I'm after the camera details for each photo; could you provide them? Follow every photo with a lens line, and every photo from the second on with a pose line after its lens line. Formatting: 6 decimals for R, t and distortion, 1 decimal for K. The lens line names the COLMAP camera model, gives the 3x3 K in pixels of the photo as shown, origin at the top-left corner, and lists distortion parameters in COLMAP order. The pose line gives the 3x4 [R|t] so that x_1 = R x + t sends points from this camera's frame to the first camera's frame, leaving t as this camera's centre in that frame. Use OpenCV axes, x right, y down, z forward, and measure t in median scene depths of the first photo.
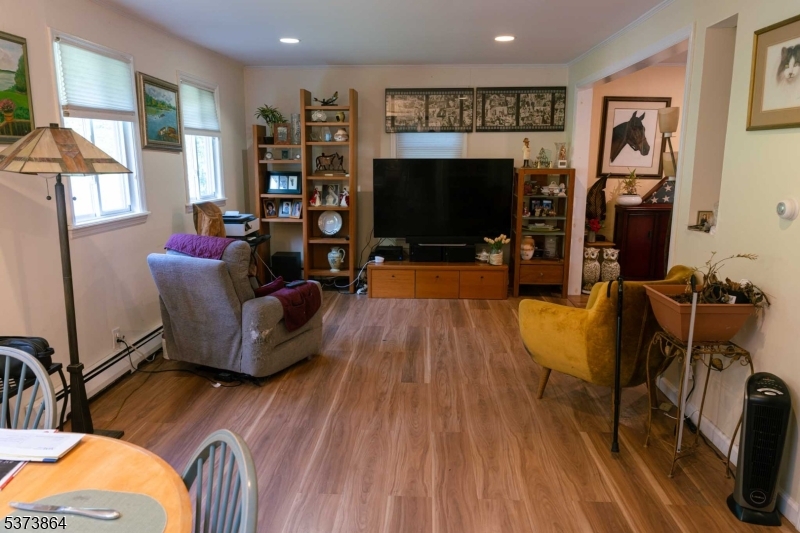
lens RADIAL K [[536.0, 0, 400.0], [0, 536.0, 266.5], [0, 0, 1]] dist [-0.001325, -0.002907]
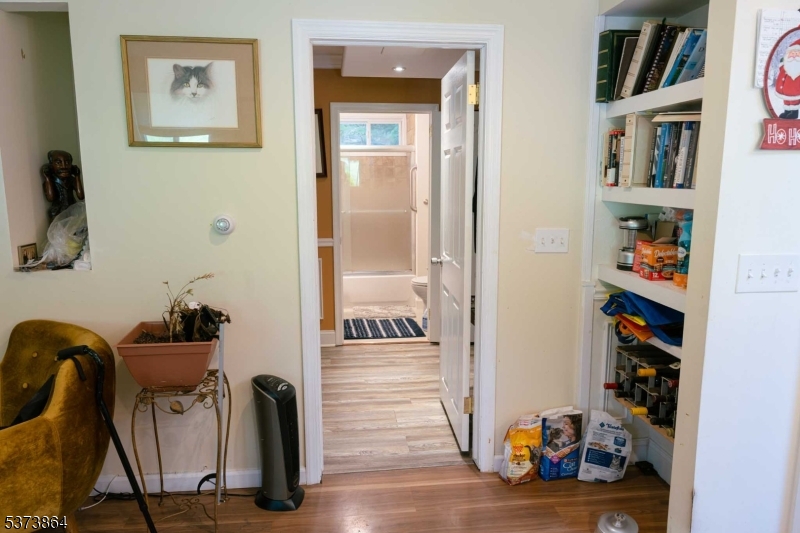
lens RADIAL K [[536.0, 0, 400.0], [0, 536.0, 266.5], [0, 0, 1]] dist [-0.001325, -0.002907]
pose [[-0.153685, -0.159613, 0.975143, -0.356273], [0.200223, 0.961365, 0.188914, -0.151057], [-0.967622, 0.224279, -0.115789, 0.774785]]
